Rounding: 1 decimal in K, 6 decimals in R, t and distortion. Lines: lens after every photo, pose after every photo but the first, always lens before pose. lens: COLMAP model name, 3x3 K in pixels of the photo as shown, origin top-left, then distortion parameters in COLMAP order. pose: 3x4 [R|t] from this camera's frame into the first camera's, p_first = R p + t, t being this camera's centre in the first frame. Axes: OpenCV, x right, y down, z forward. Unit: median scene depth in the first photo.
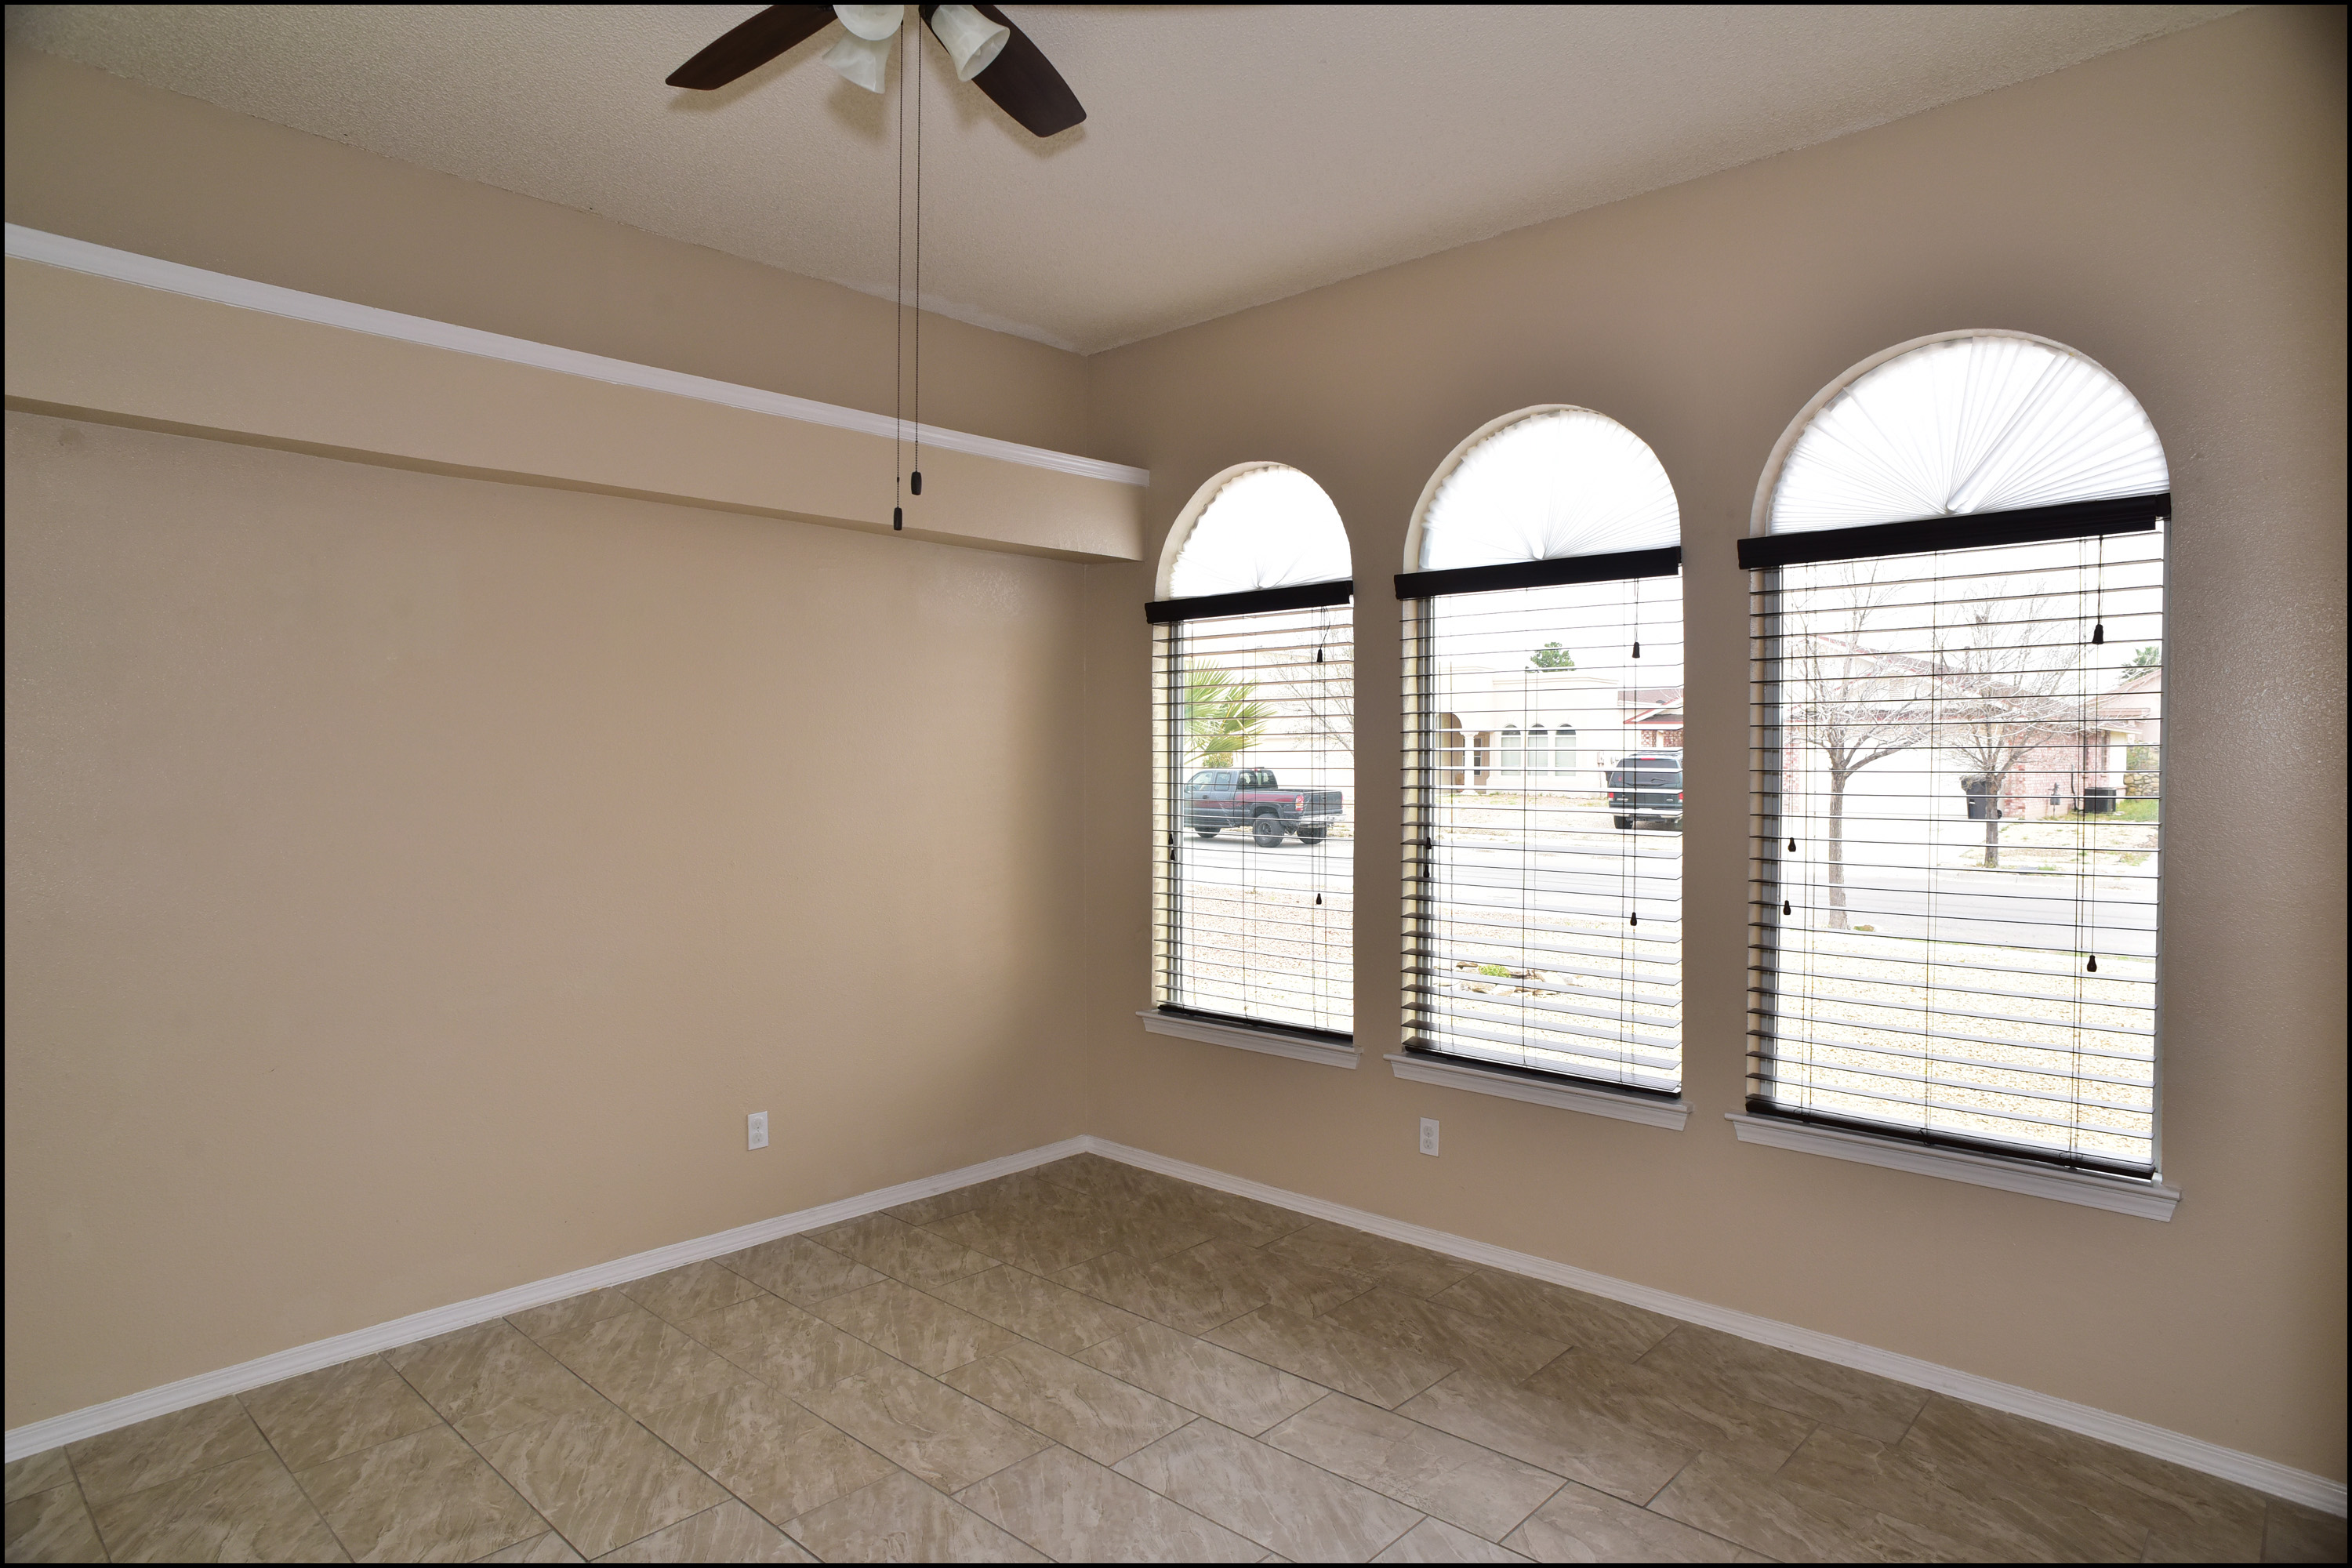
lens RADIAL K [[1333.0, 0, 1170.0], [0, 1333.0, 805.3], [0, 0, 1]] dist [-0.100990, 0.068886]
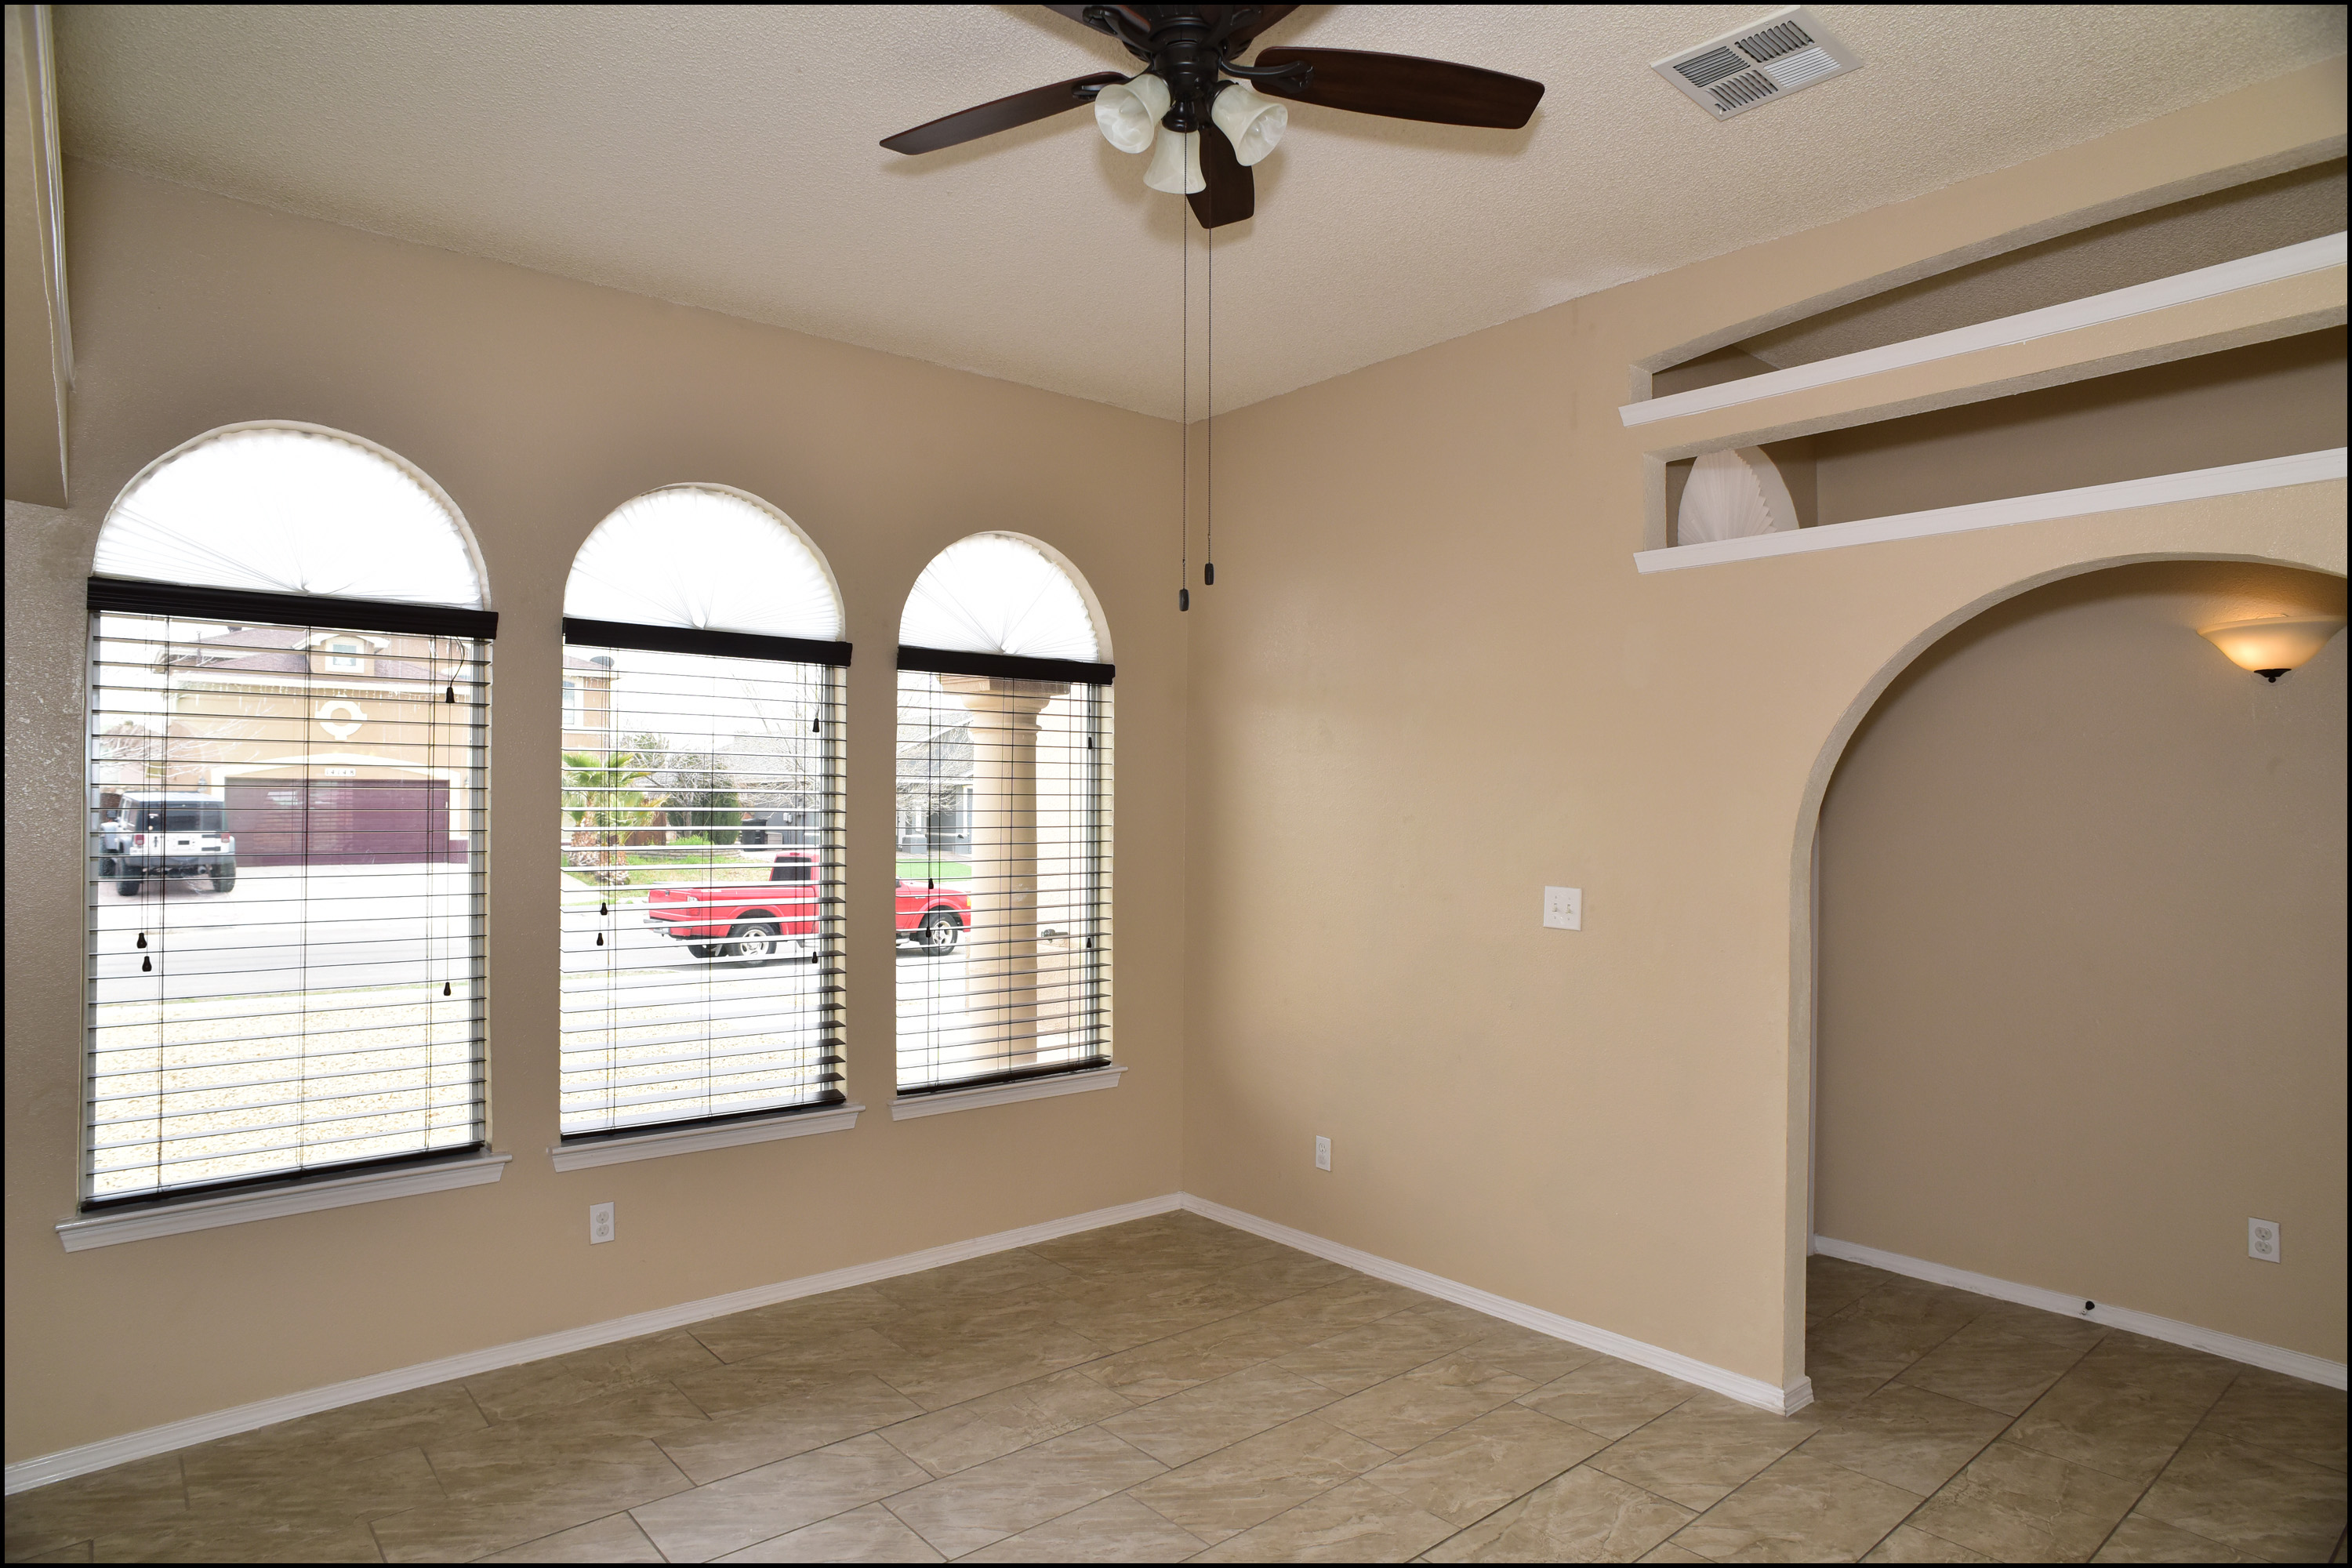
lens RADIAL K [[1333.0, 0, 1170.0], [0, 1333.0, 805.3], [0, 0, 1]] dist [-0.100990, 0.068886]
pose [[0.112584, 0.002527, 0.993639, -0.743655], [0.027039, 0.999619, -0.005606, -0.030762], [-0.993274, 0.027499, 0.112473, 0.541317]]
